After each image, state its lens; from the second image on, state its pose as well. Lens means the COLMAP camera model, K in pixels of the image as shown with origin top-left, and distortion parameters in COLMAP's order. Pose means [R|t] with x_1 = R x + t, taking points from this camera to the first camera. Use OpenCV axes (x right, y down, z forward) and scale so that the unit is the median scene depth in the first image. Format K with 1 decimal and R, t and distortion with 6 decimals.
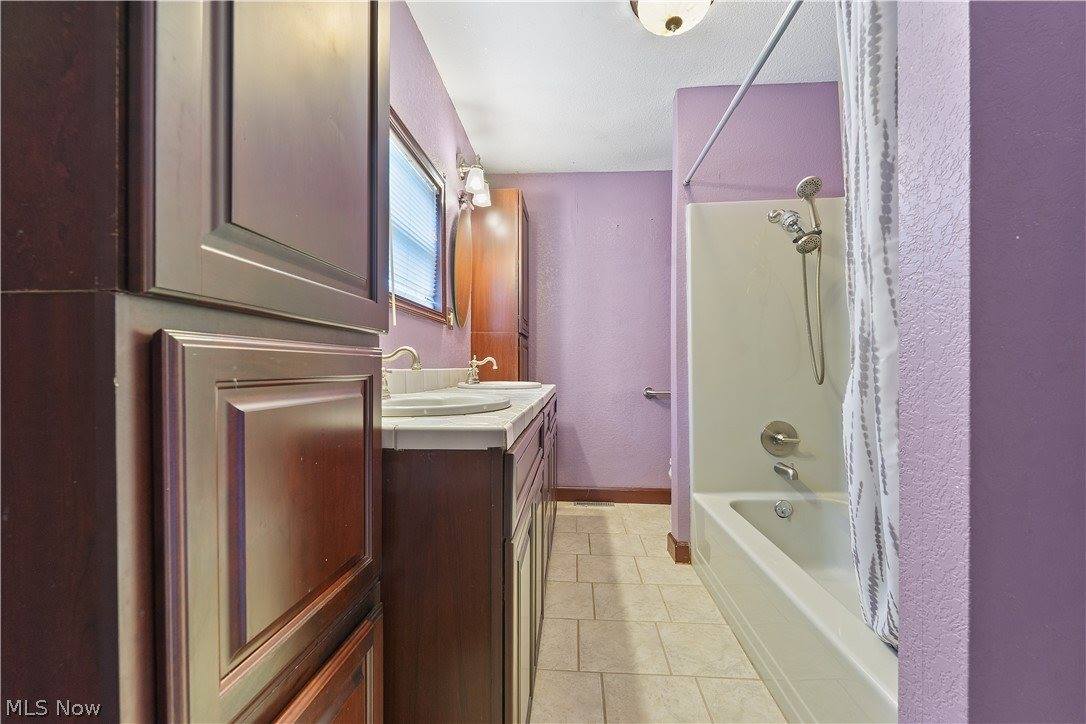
lens RADIAL K [[438.7, 0, 543.9], [0, 438.7, 364.4], [0, 0, 1]] dist [-0.008050, -0.000950]
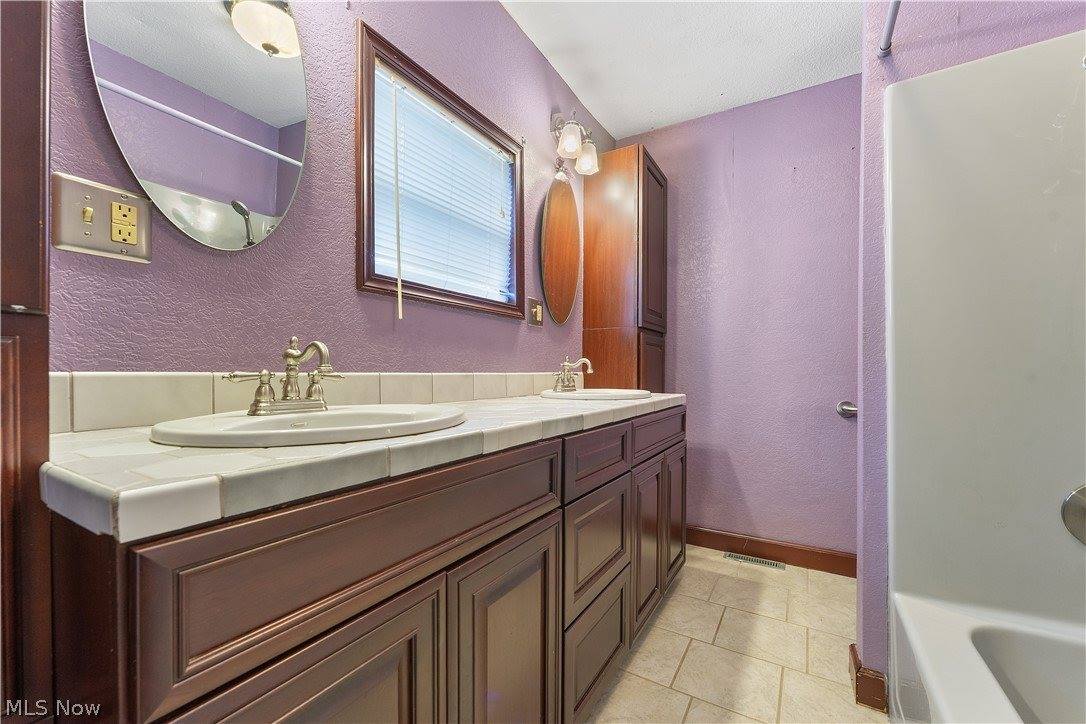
lens RADIAL K [[438.7, 0, 543.4], [0, 438.7, 372.4], [0, 0, 1]] dist [-0.008050, -0.000950]
pose [[0.889114, -0.001606, -0.457683, 0.169815], [0.004491, 0.999976, 0.005215, 0.004273], [0.457664, -0.006692, 0.889100, 0.253905]]
